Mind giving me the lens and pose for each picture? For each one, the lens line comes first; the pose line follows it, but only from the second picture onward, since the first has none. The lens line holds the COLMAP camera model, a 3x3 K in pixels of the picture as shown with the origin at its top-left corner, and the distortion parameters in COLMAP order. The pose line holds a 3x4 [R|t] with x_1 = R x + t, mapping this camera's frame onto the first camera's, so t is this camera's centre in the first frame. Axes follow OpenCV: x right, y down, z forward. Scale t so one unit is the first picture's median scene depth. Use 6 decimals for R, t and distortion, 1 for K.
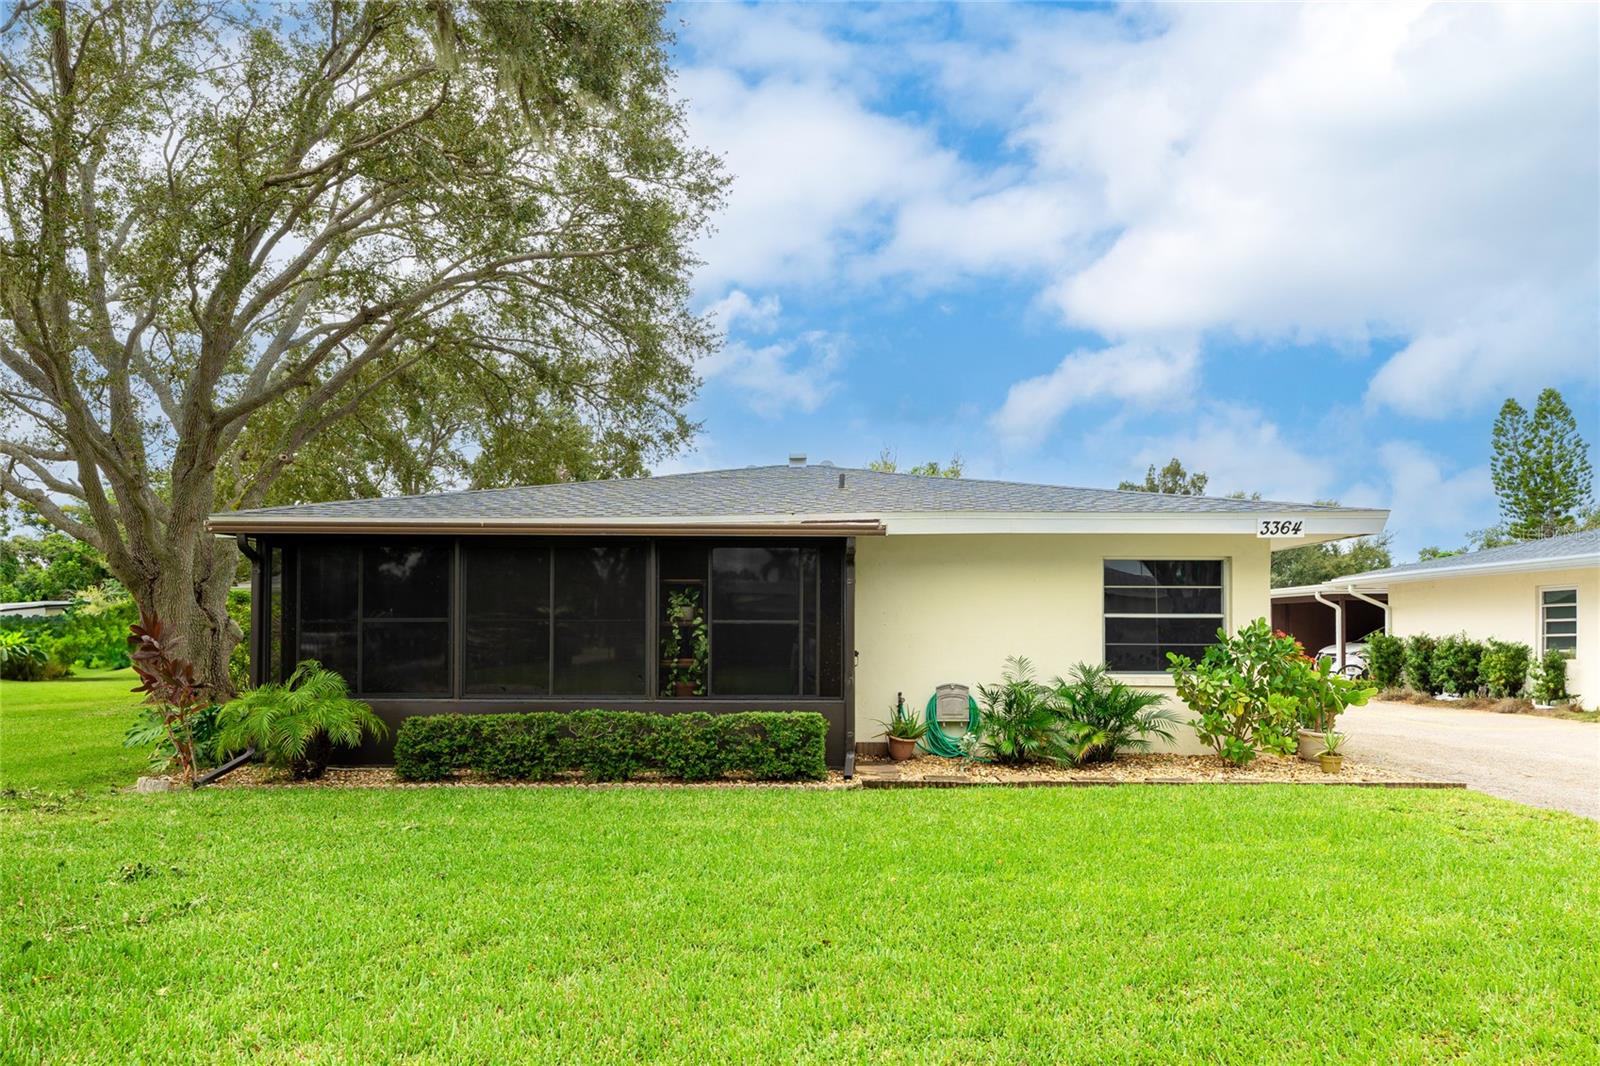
lens RADIAL K [[1017.2, 0, 799.9], [0, 1017.2, 539.0], [0, 0, 1]] dist [-0.000542, -0.000121]
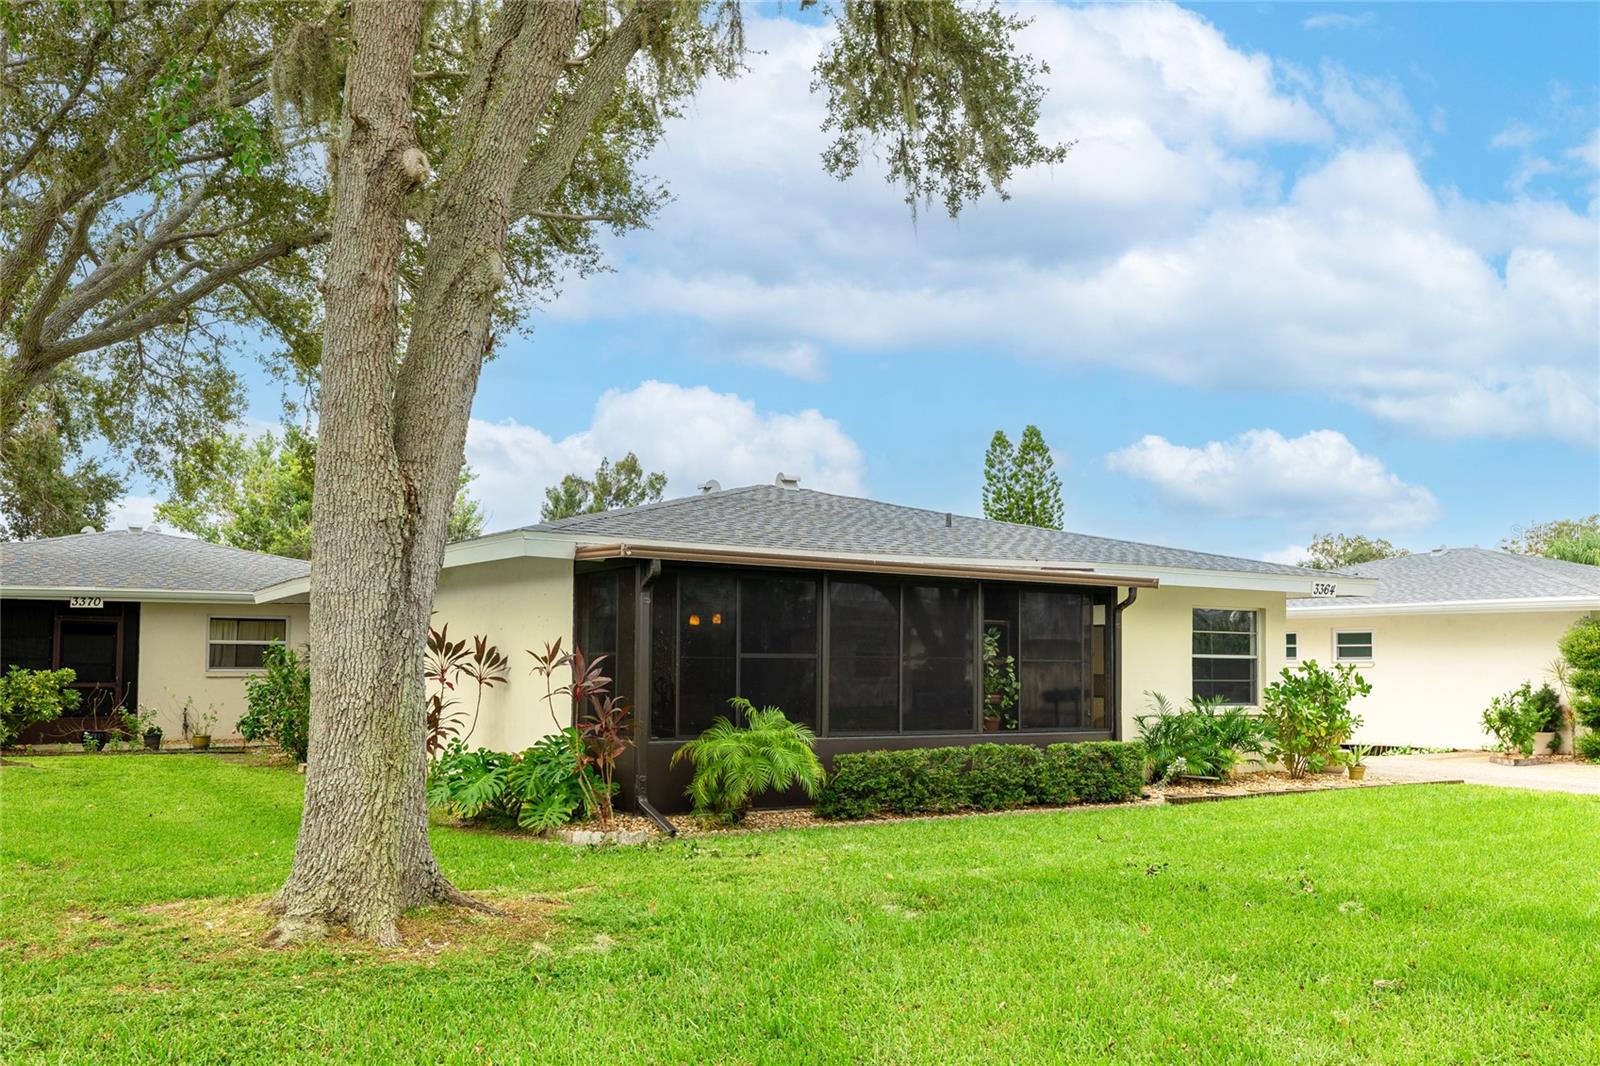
lens RADIAL K [[1334.9, 0, 800.1], [0, 1334.9, 530.1], [0, 0, 1]] dist [0.002792, 0.000042]
pose [[0.843650, 0.059552, 0.533580, -0.860460], [-0.057765, 0.998129, -0.020066, -0.012004], [-0.533777, -0.013894, 0.845511, -0.057119]]
